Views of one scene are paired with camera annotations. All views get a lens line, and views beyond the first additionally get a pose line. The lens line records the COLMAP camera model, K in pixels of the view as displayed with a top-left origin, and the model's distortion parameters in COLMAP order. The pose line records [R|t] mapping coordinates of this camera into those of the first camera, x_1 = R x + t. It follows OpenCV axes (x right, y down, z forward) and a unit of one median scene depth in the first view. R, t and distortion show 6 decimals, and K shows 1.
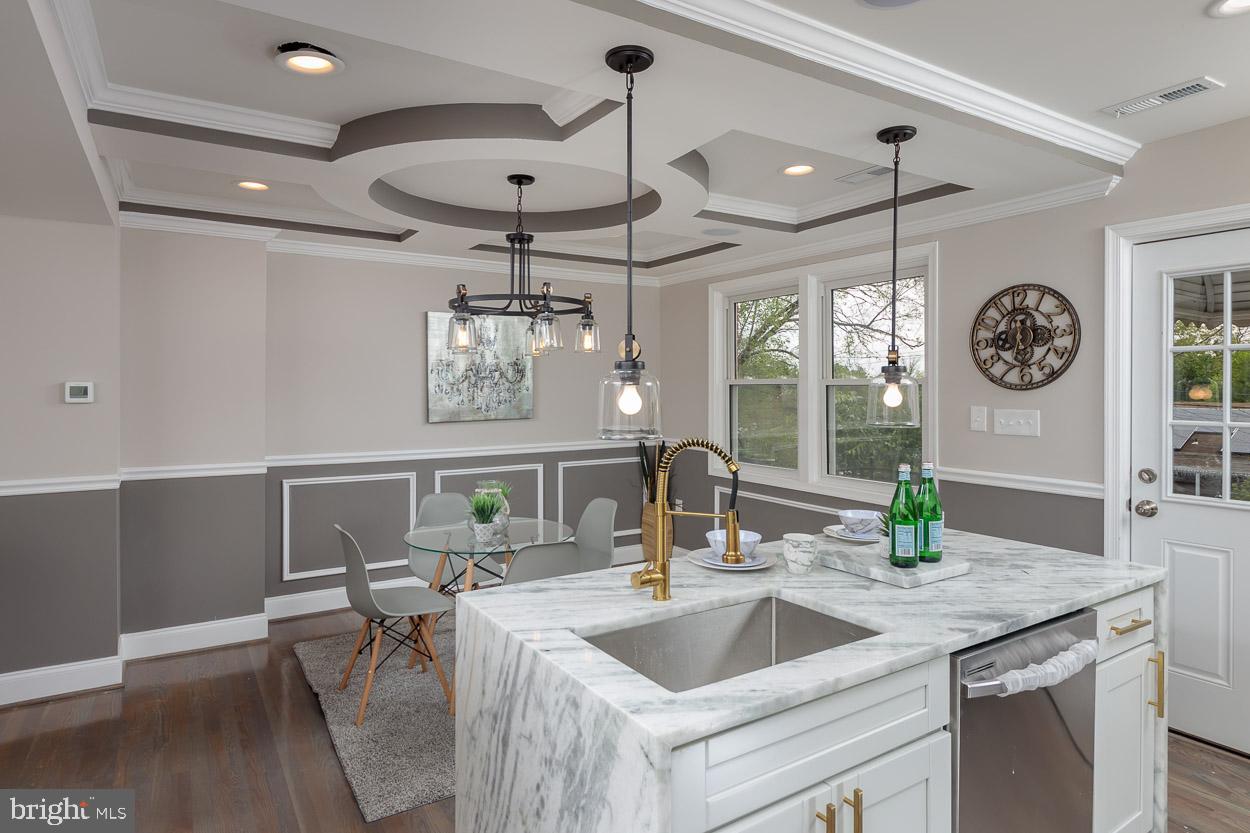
lens RADIAL K [[670.9, 0, 621.7], [0, 670.9, 388.4], [0, 0, 1]] dist [-0.001360, -0.000401]
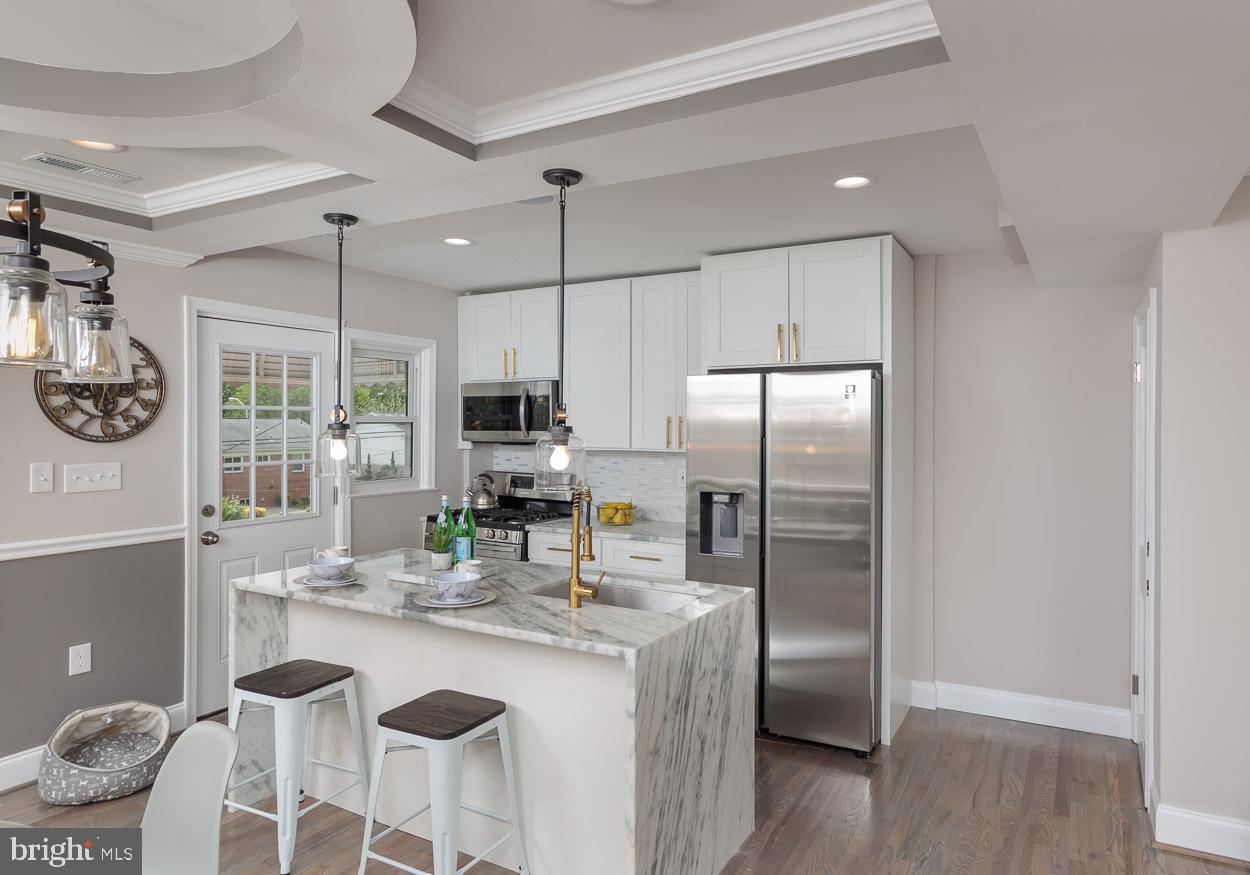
lens RADIAL K [[763.6, 0, 625.0], [0, 763.6, 437.5], [0, 0, 1]] dist [0.004034, 0.000712]
pose [[-0.425344, -0.018597, 0.904841, -0.662943], [-0.000666, 0.999795, 0.020236, -0.025288], [-0.905031, 0.008005, -0.425269, 0.766238]]
